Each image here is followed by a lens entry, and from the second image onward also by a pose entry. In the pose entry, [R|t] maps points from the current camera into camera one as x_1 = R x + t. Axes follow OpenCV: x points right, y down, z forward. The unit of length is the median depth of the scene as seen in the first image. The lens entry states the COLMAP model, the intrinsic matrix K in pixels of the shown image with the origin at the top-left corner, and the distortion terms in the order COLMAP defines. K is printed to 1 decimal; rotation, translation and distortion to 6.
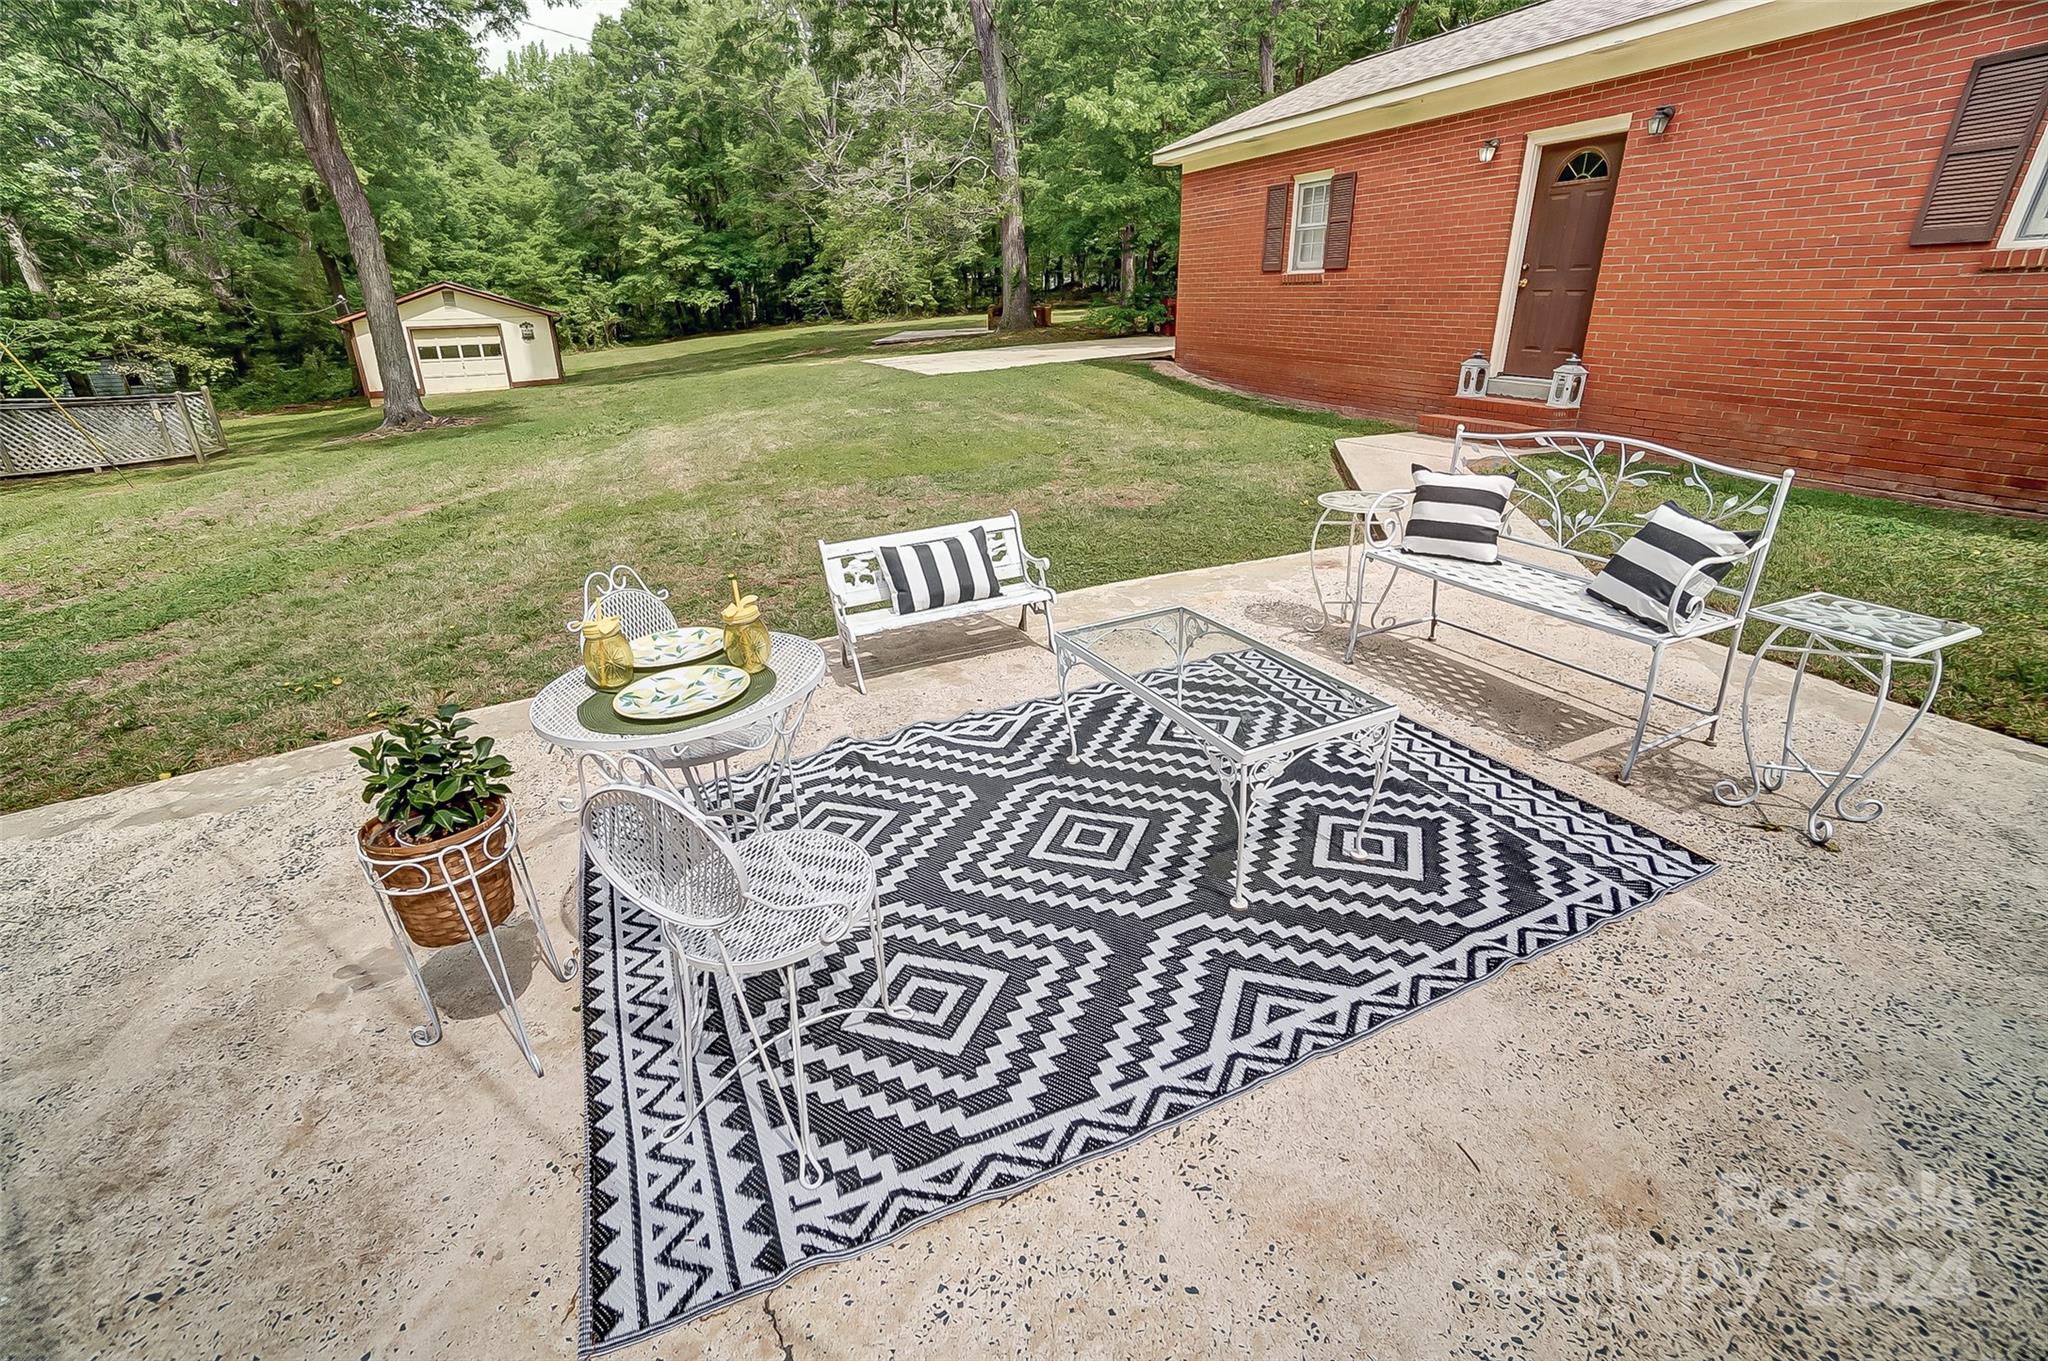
lens RADIAL K [[912.0, 0, 1019.3], [0, 912.0, 674.0], [0, 0, 1]] dist [-0.056118, 0.019652]
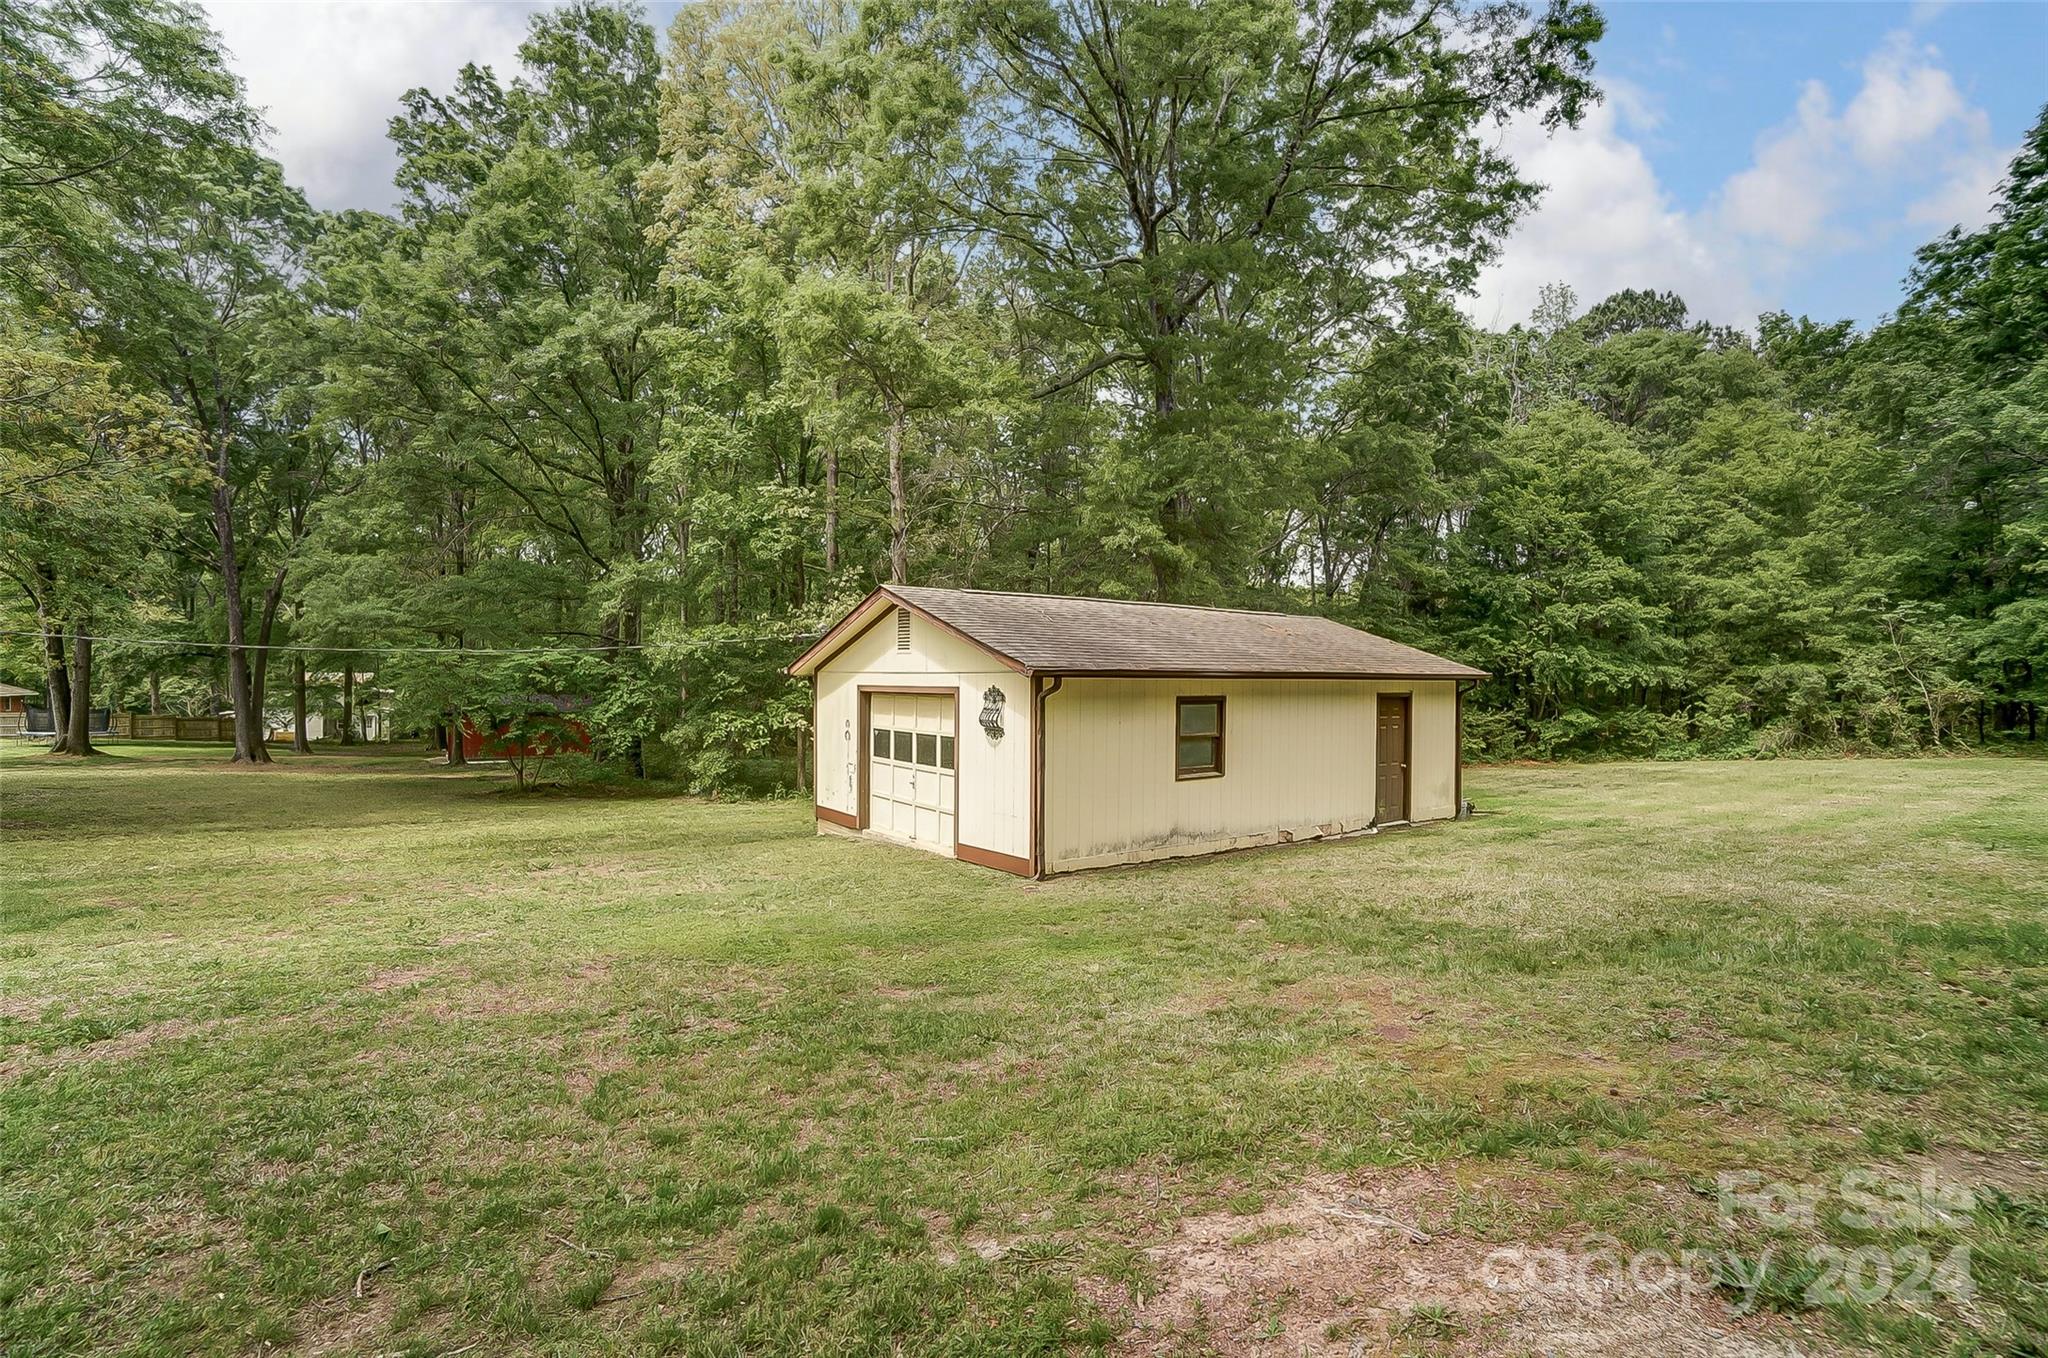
lens RADIAL K [[912.0, 0, 1019.3], [0, 912.0, 672.5], [0, 0, 1]] dist [-0.056118, 0.019652]
pose [[0.178343, 0.009471, -0.983923, -0.115576], [-0.382163, 0.922119, -0.060394, -0.213405], [0.906722, 0.386790, 0.168073, 0.529248]]
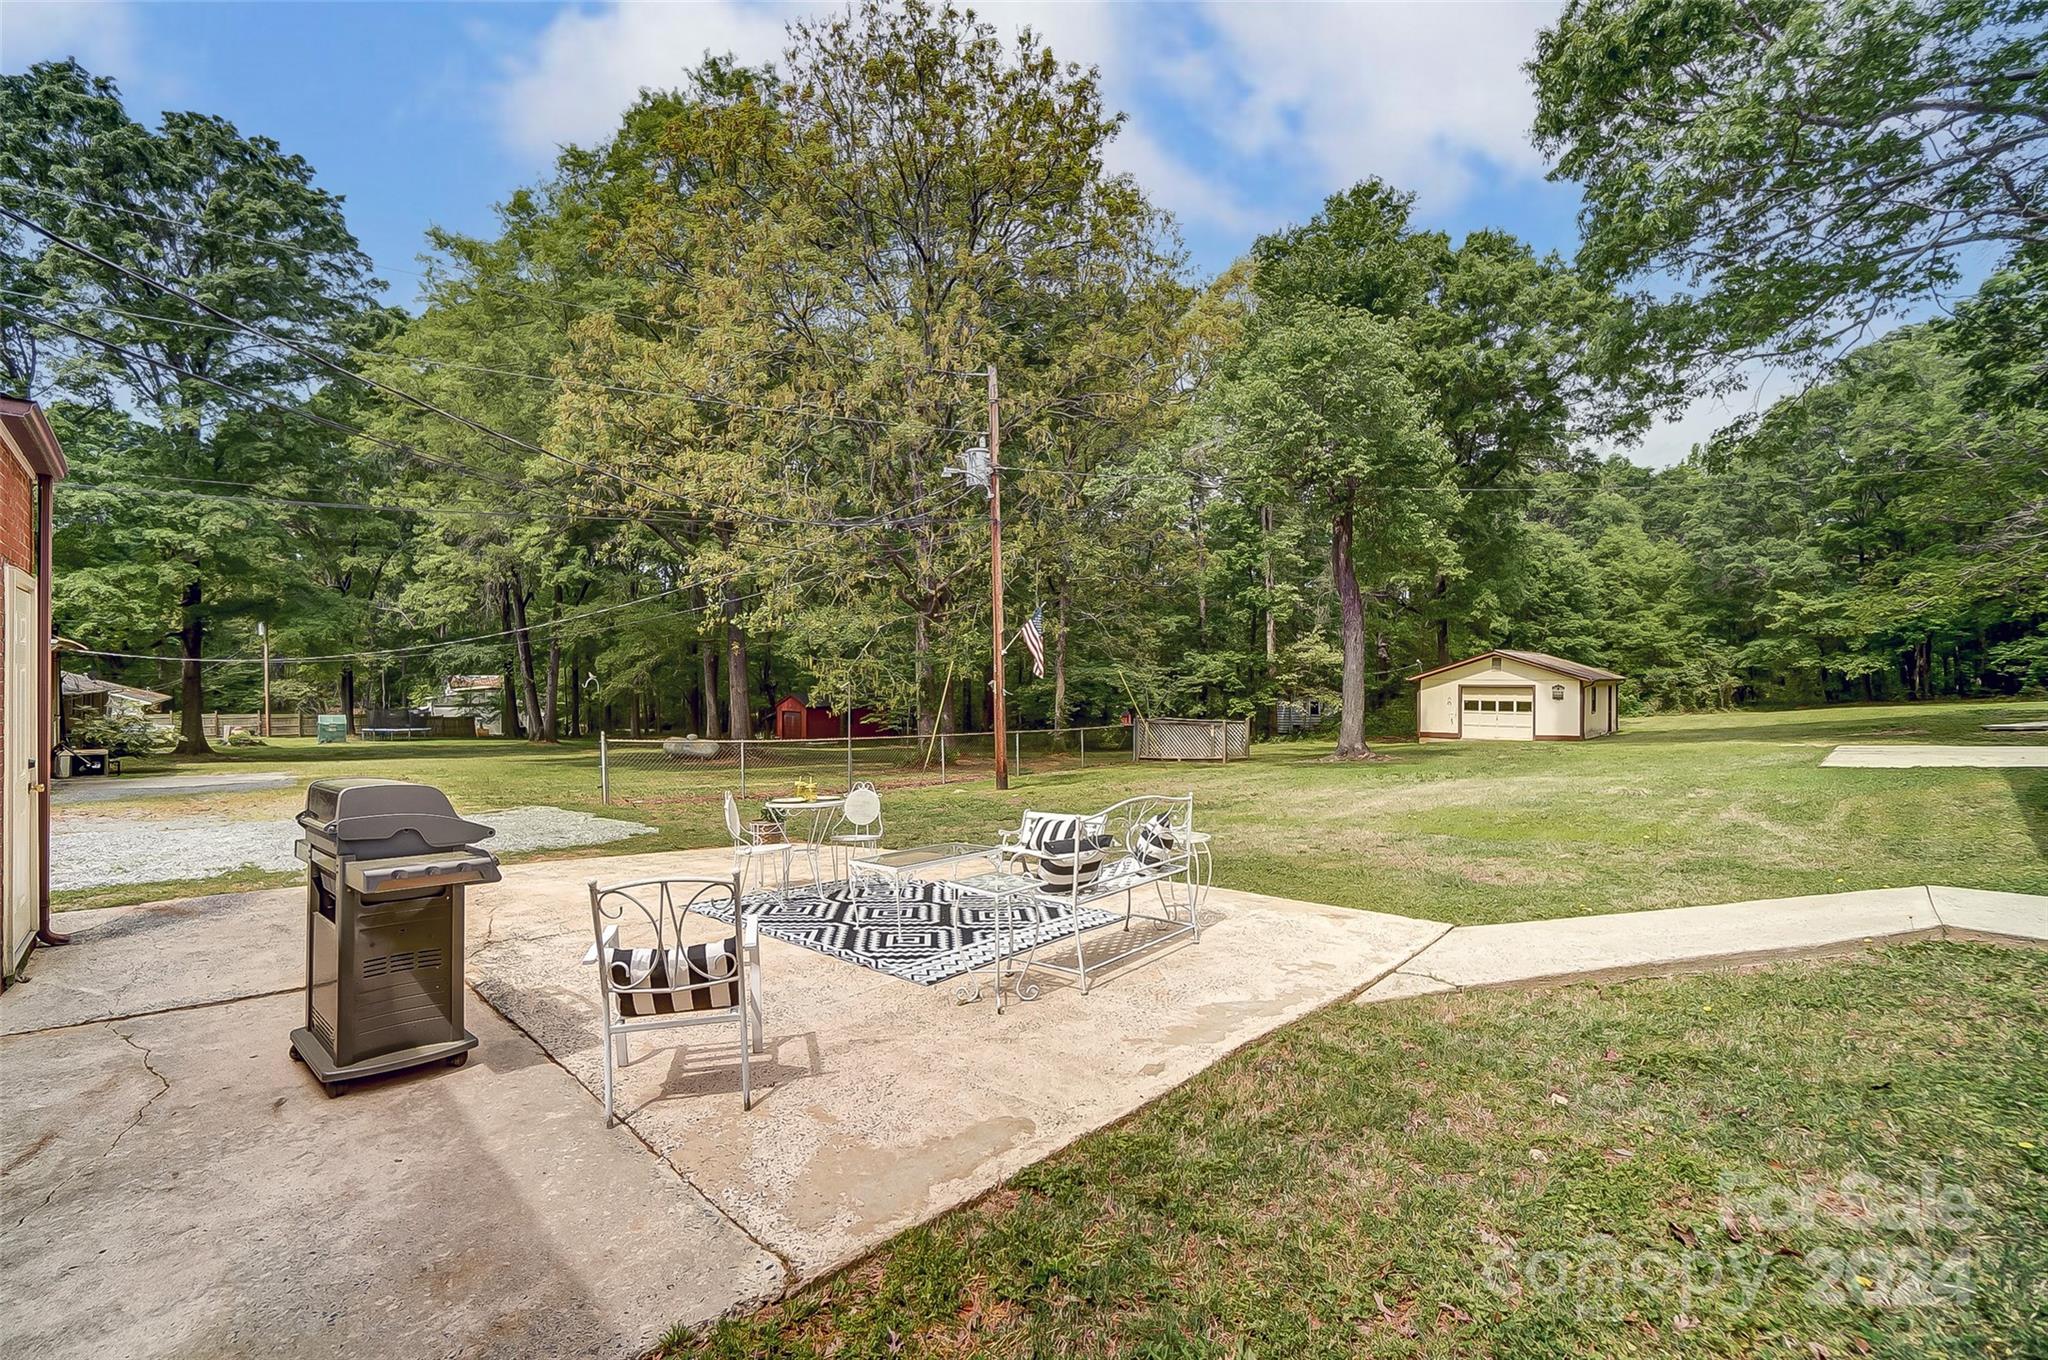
lens RADIAL K [[912.0, 0, 1019.3], [0, 912.0, 673.5], [0, 0, 1]] dist [-0.056118, 0.019652]
pose [[0.398613, 0.015070, -0.916996, 0.112545], [-0.353084, 0.925317, -0.138276, -0.009272], [0.846428, 0.378895, 0.374164, 0.005643]]
